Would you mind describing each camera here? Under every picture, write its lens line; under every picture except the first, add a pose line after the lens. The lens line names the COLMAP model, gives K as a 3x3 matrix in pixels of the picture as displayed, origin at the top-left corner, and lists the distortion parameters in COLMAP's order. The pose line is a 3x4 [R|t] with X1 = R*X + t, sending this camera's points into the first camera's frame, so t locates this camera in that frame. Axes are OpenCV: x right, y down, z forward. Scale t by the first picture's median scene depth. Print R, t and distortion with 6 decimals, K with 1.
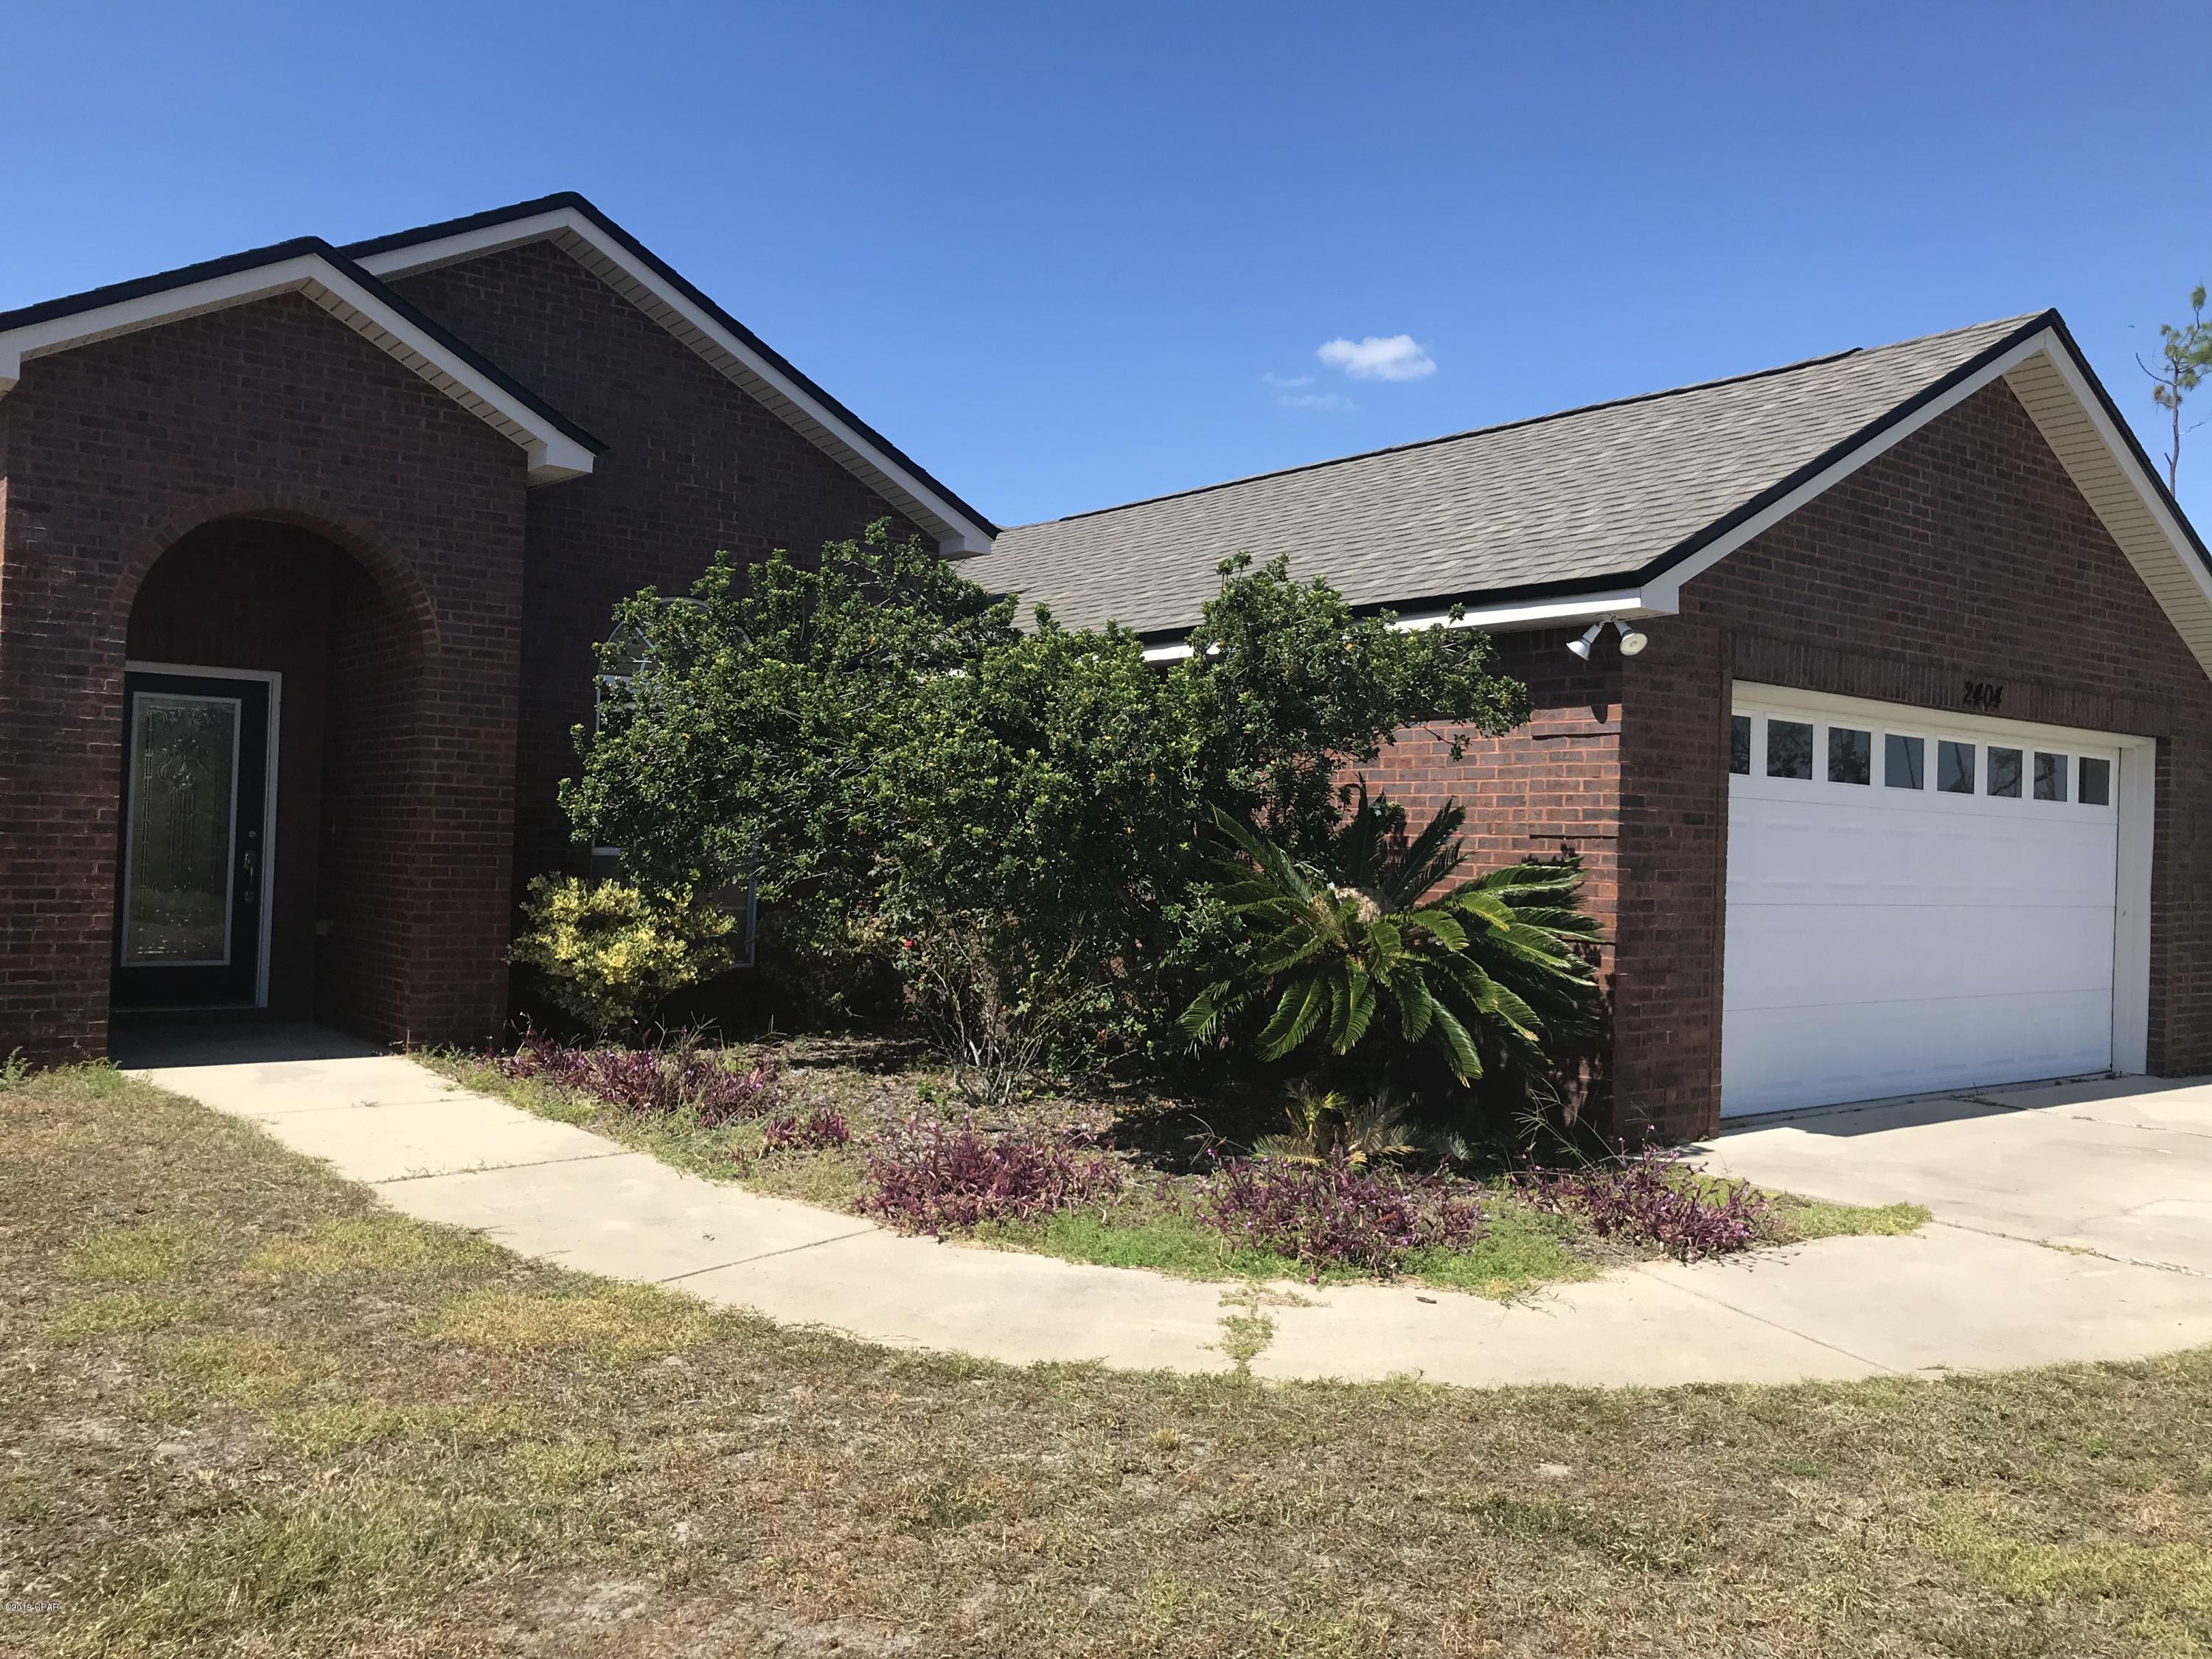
lens RADIAL K [[1860.9, 0, 1102.7], [0, 1860.9, 788.8], [0, 0, 1]] dist [0.062977, -0.055512]
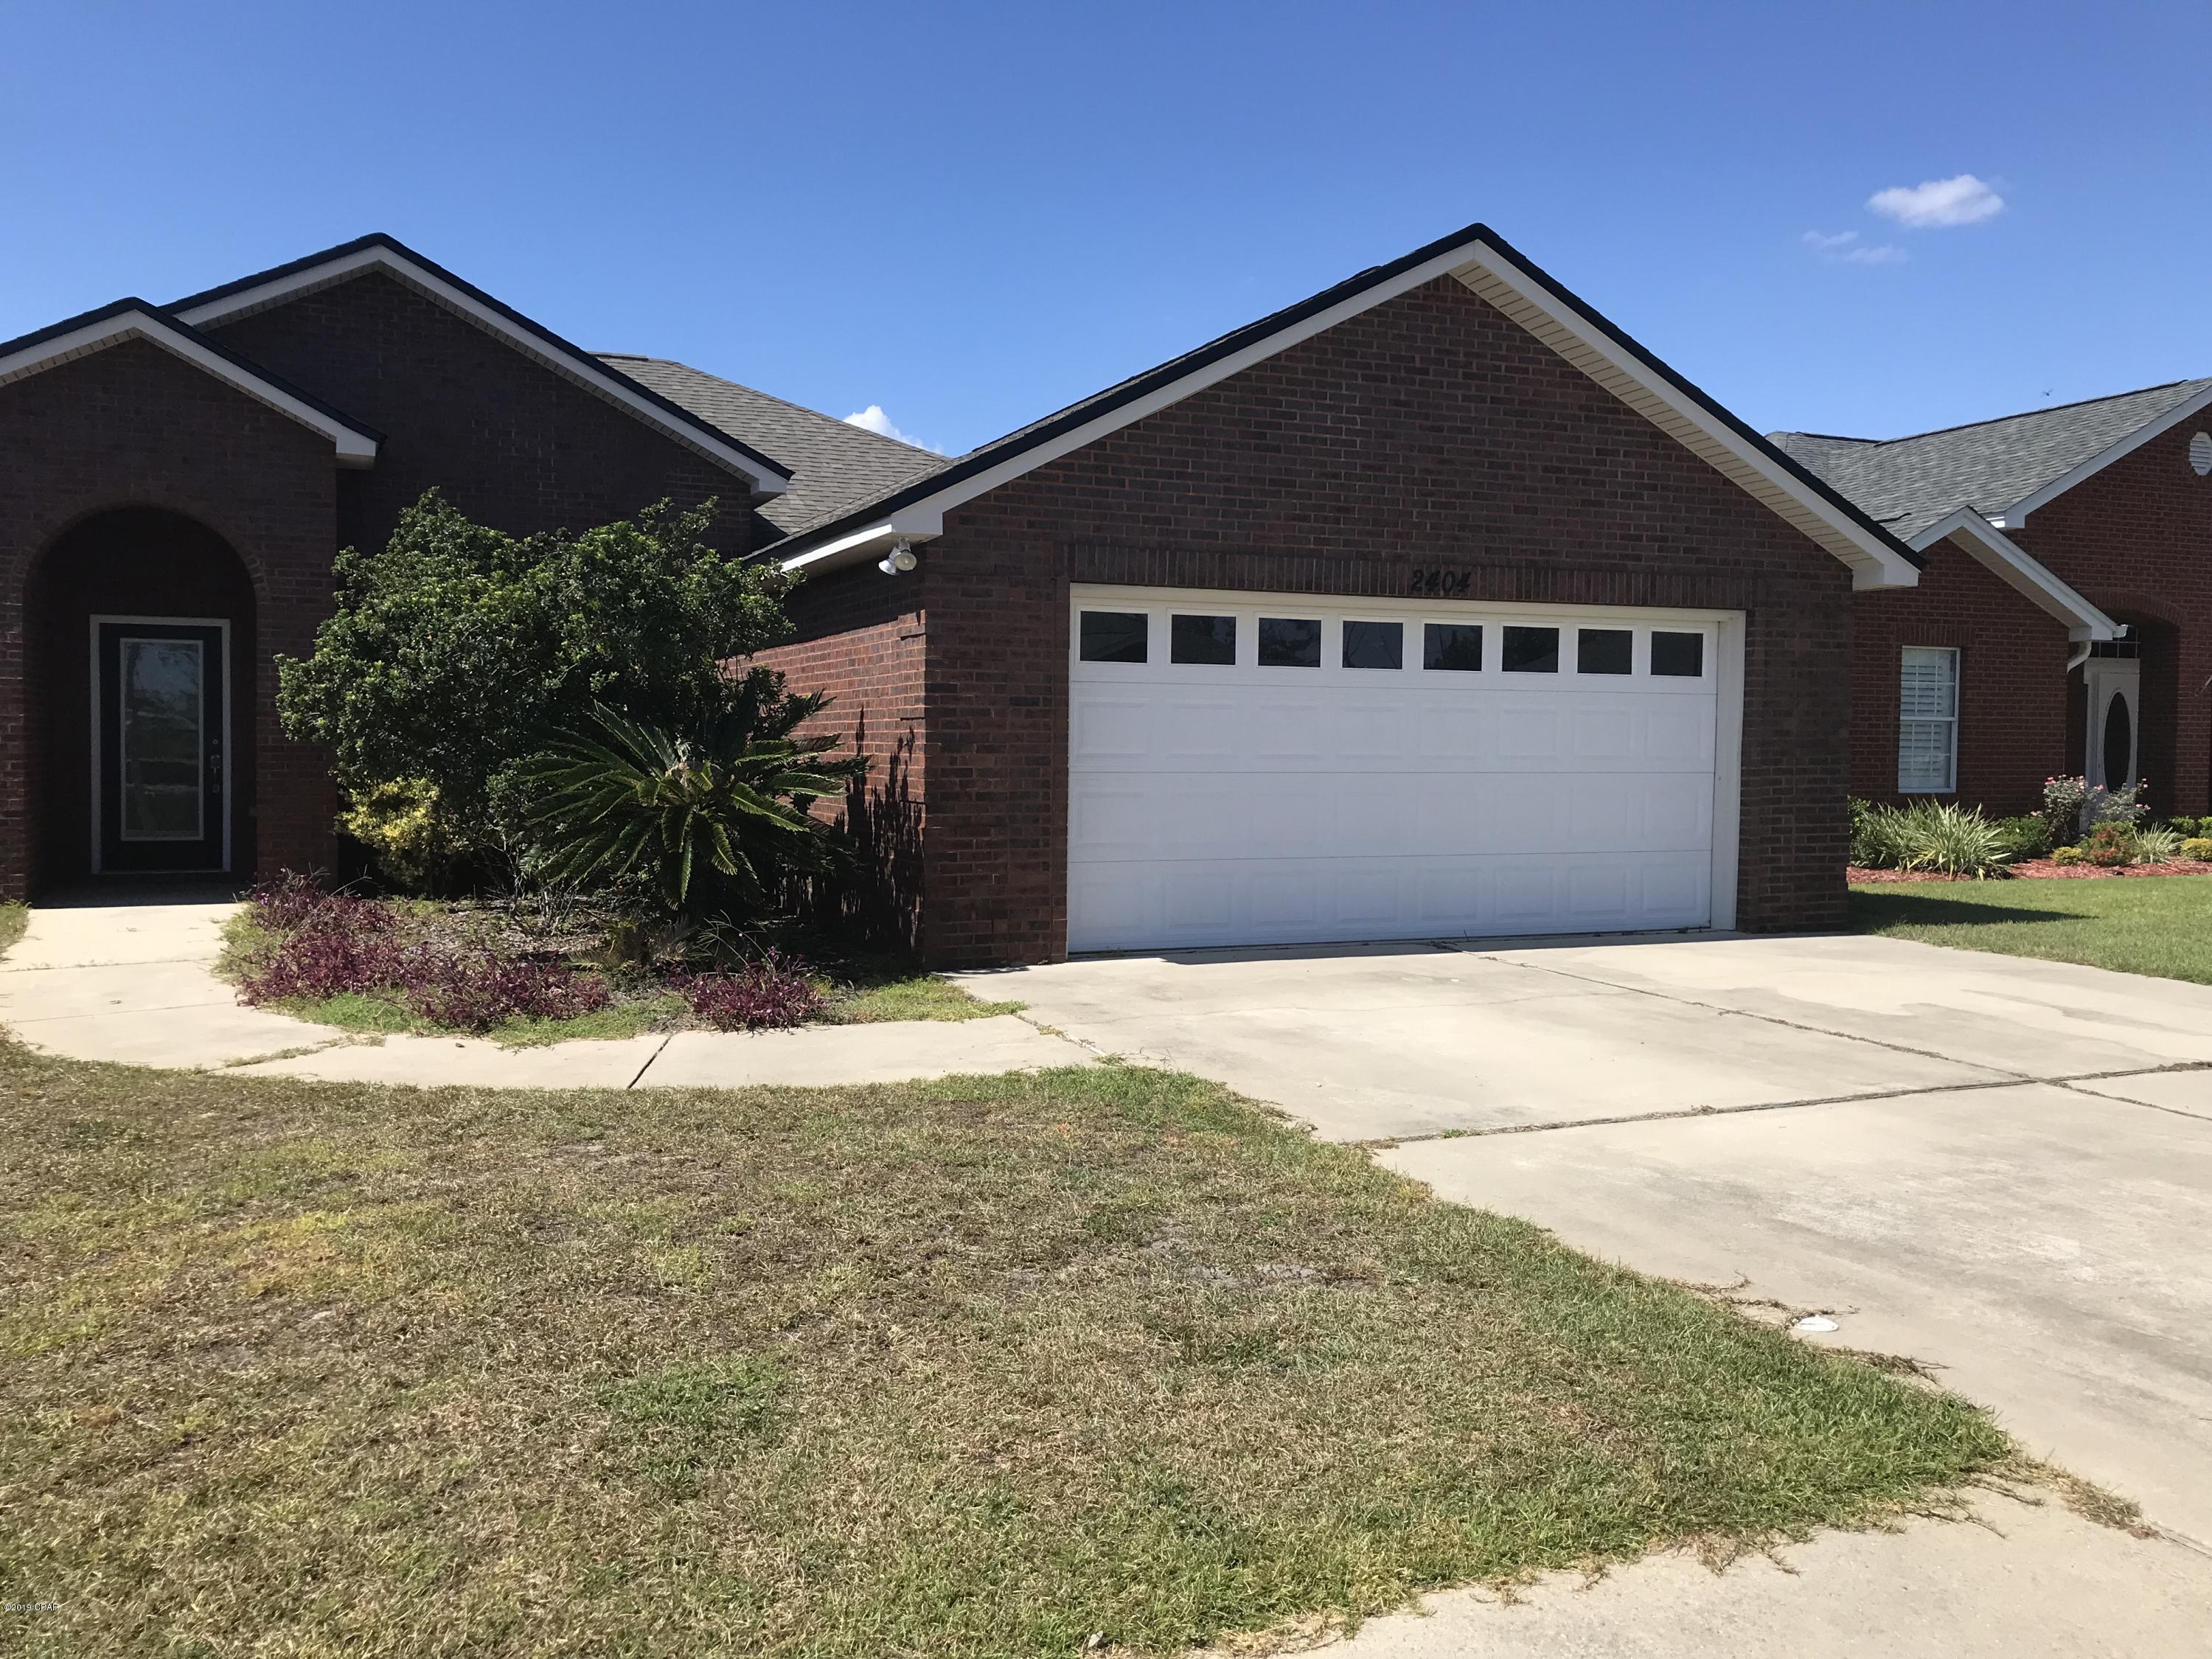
lens RADIAL K [[1824.3, 0, 1077.6], [0, 1824.3, 783.5], [0, 0, 1]] dist [0.119652, -0.129829]
pose [[0.959389, -0.015744, -0.281646, 0.546074], [0.029079, 0.998642, 0.043232, 0.015453], [0.280583, -0.049666, 0.958544, -0.102822]]
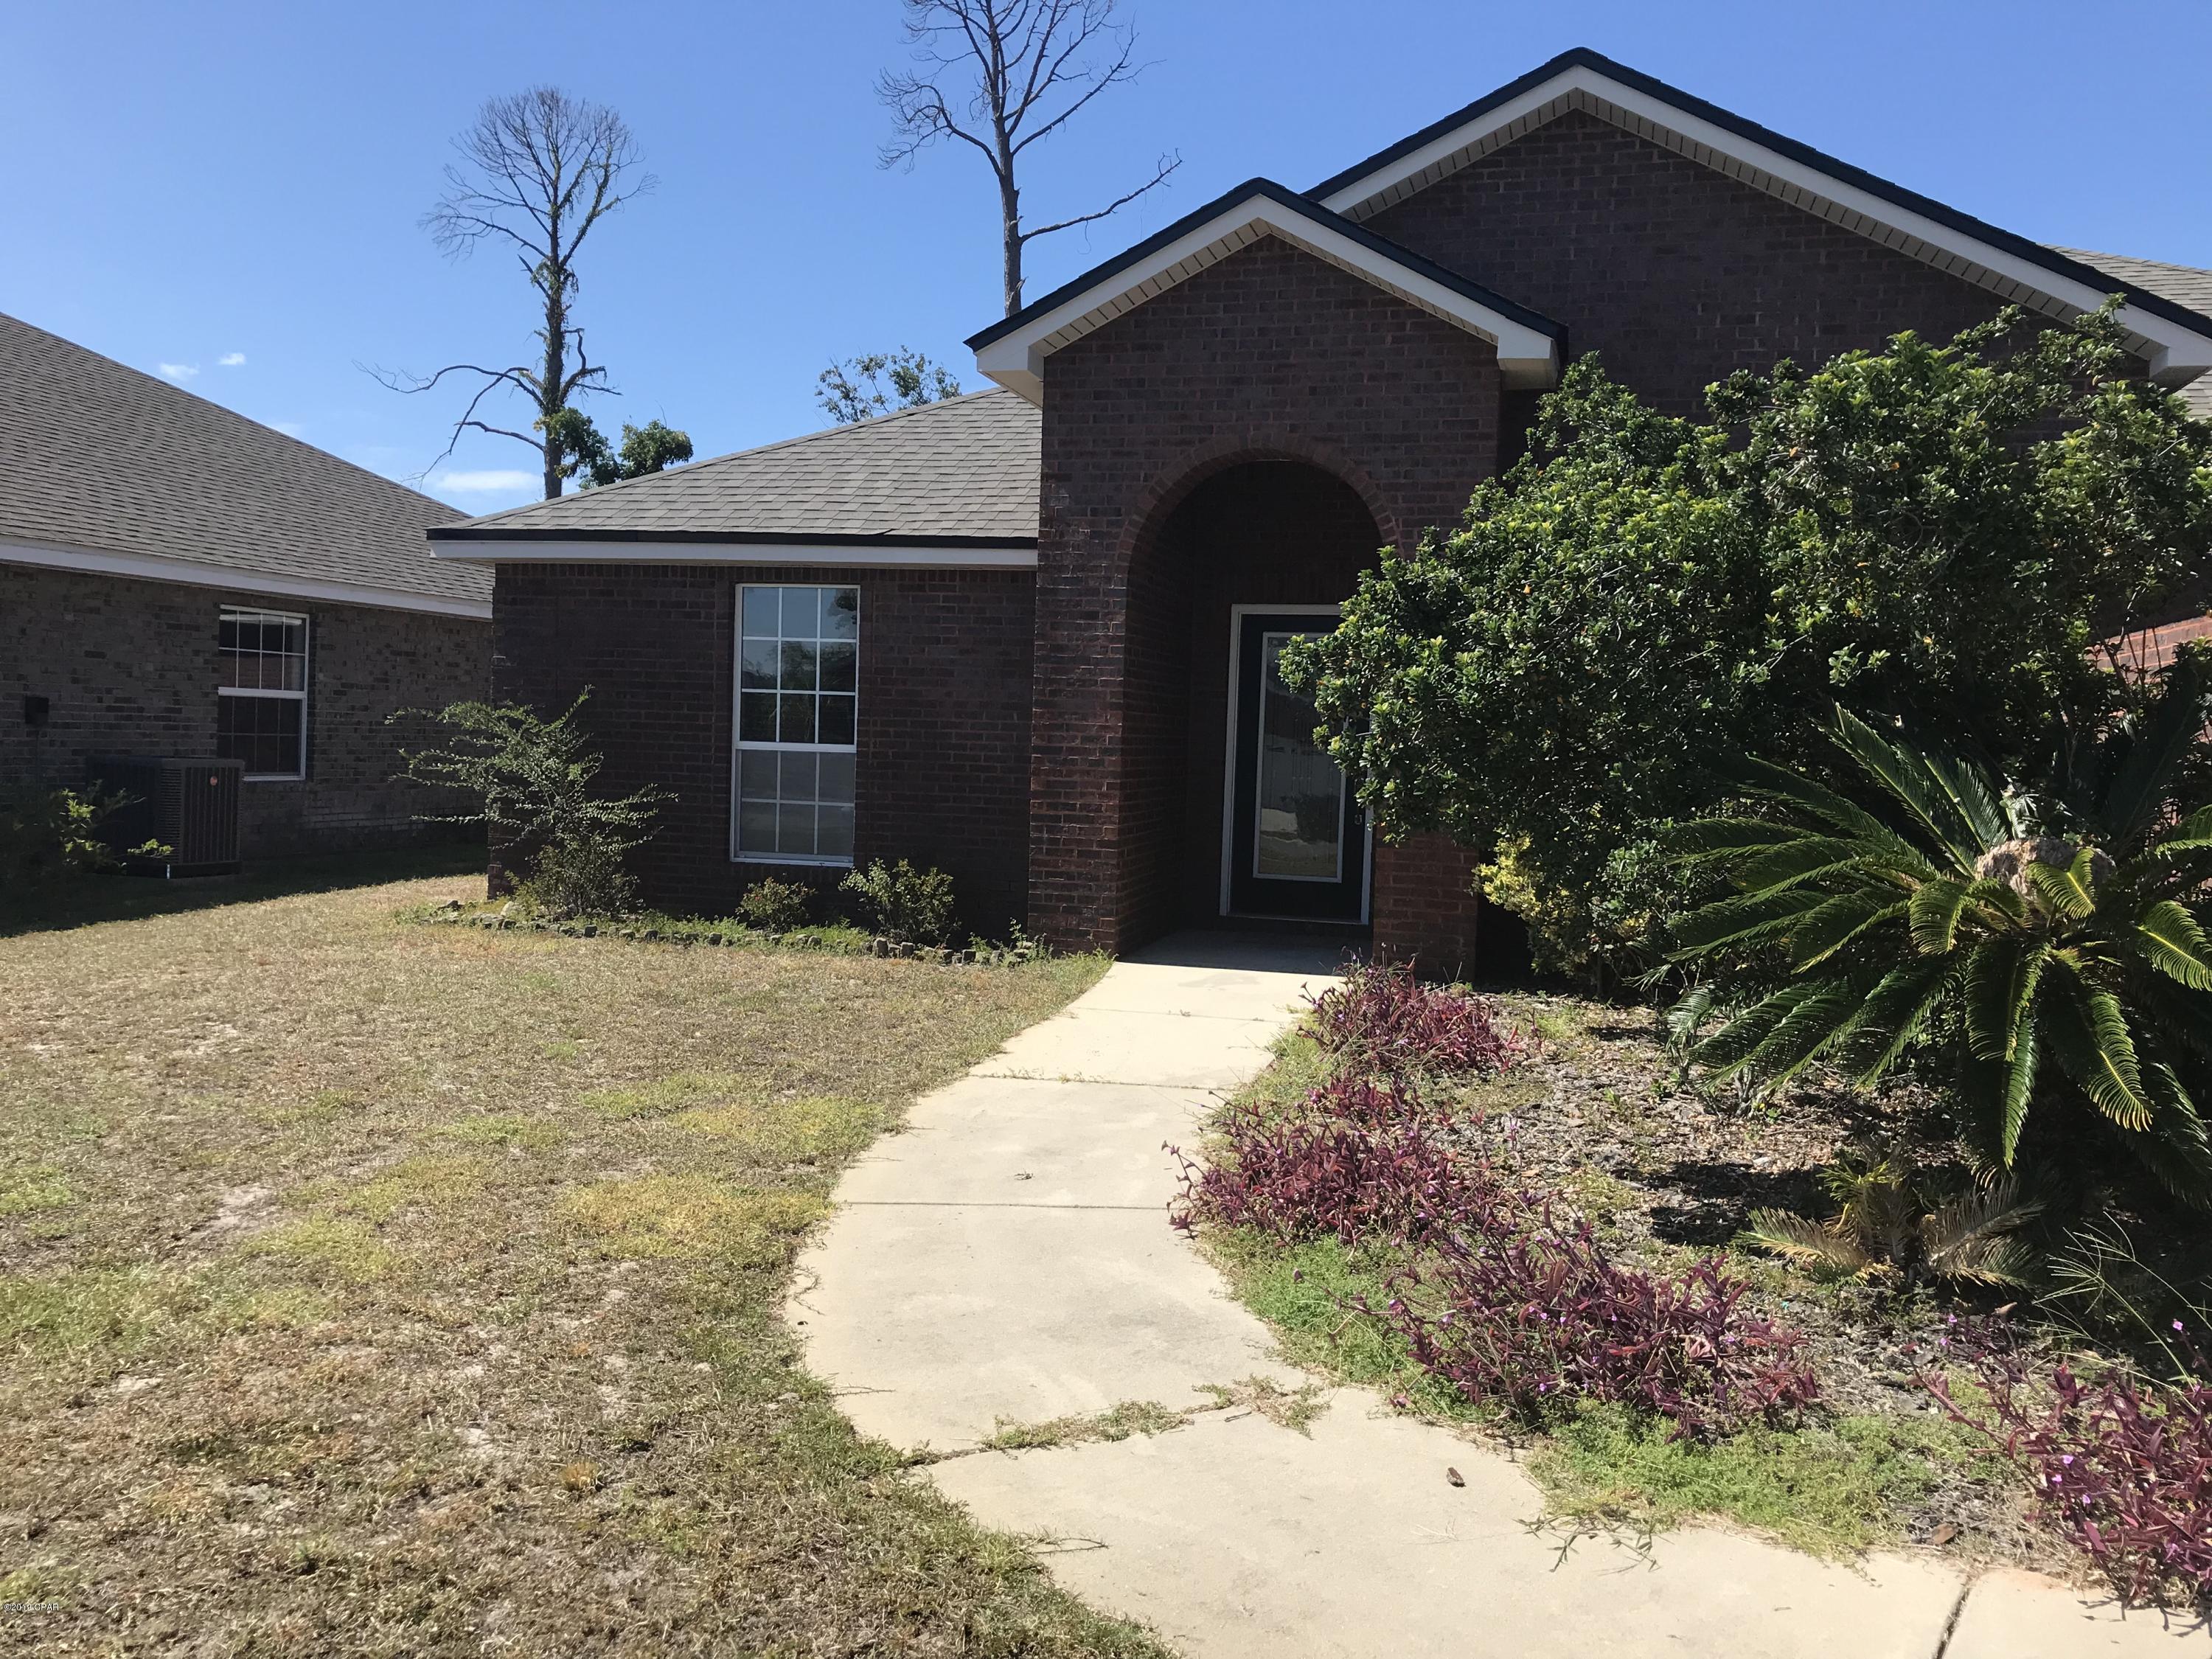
lens RADIAL K [[1806.4, 0, 1073.8], [0, 1806.4, 837.7], [0, 0, 1]] dist [0.063541, -0.219059]
pose [[0.577175, 0.036086, -0.815823, 0.314312], [0.011004, 0.998589, 0.051955, 0.013834], [0.816546, -0.038964, 0.575963, 0.299117]]
